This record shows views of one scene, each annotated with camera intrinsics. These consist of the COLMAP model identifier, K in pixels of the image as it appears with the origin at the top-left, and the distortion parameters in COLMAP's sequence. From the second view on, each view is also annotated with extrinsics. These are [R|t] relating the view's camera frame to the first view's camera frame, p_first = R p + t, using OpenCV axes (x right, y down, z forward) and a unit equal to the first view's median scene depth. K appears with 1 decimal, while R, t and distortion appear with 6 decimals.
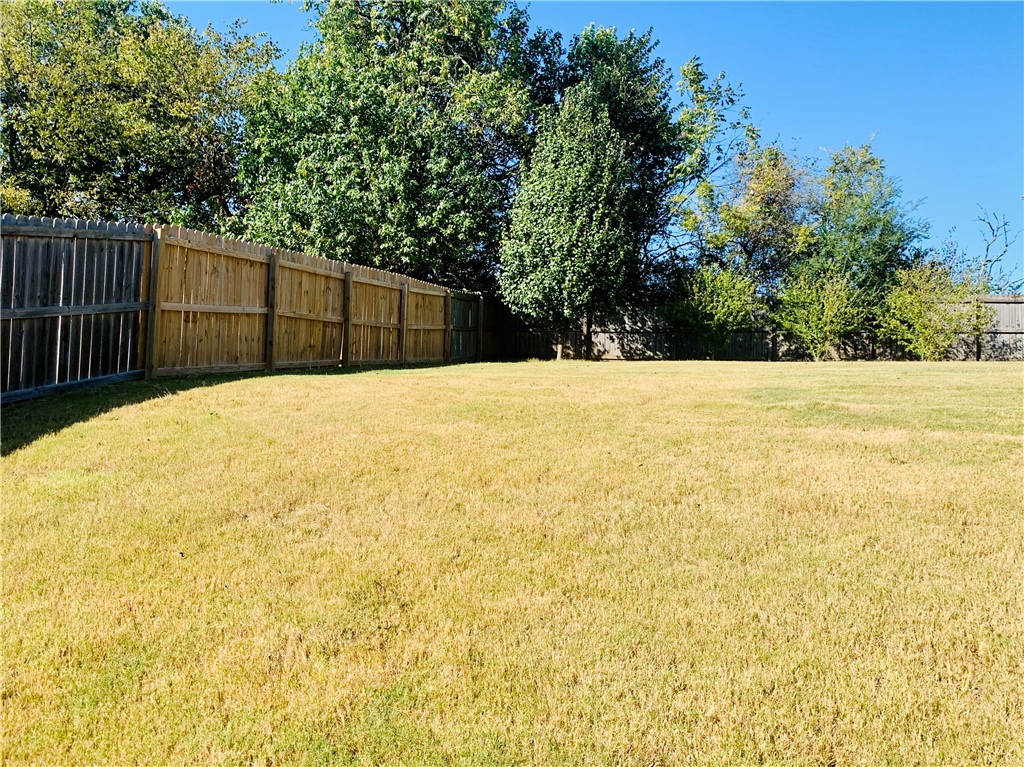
lens RADIAL K [[856.0, 0, 505.1], [0, 856.0, 374.2], [0, 0, 1]] dist [0.060469, -0.085311]
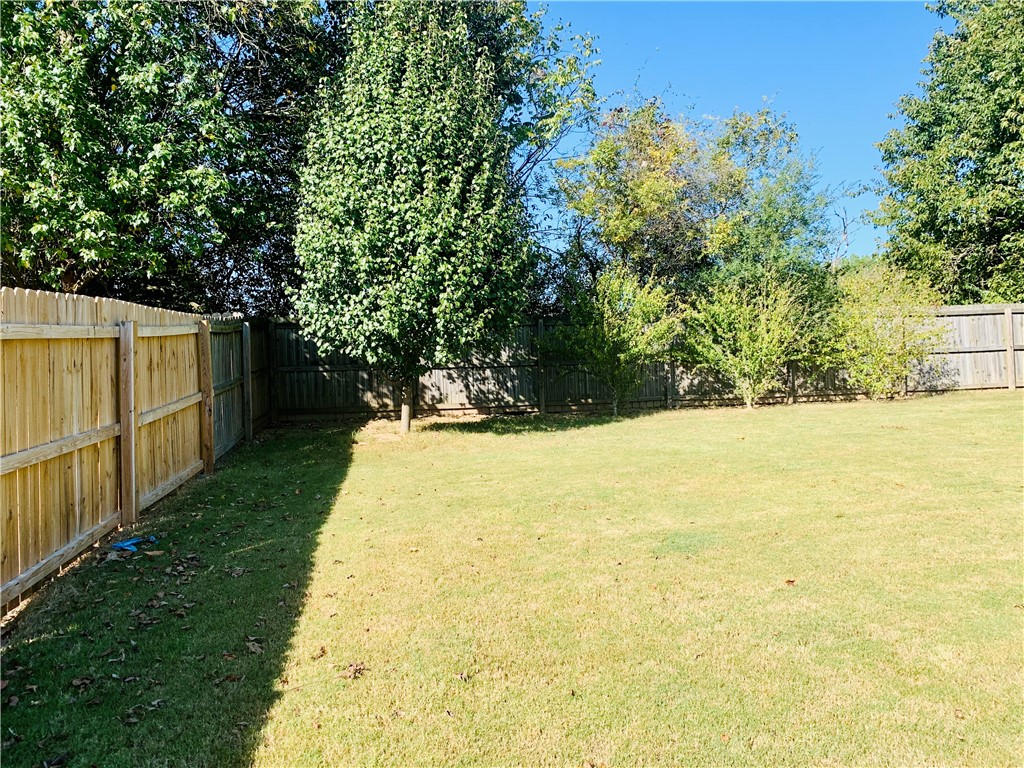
lens RADIAL K [[788.7, 0, 518.1], [0, 788.7, 370.5], [0, 0, 1]] dist [0.049416, -0.057261]
pose [[0.907600, -0.051652, 0.416647, -0.090391], [0.042133, 0.998599, 0.032018, -0.073759], [-0.417717, -0.011505, 0.908504, 0.493069]]
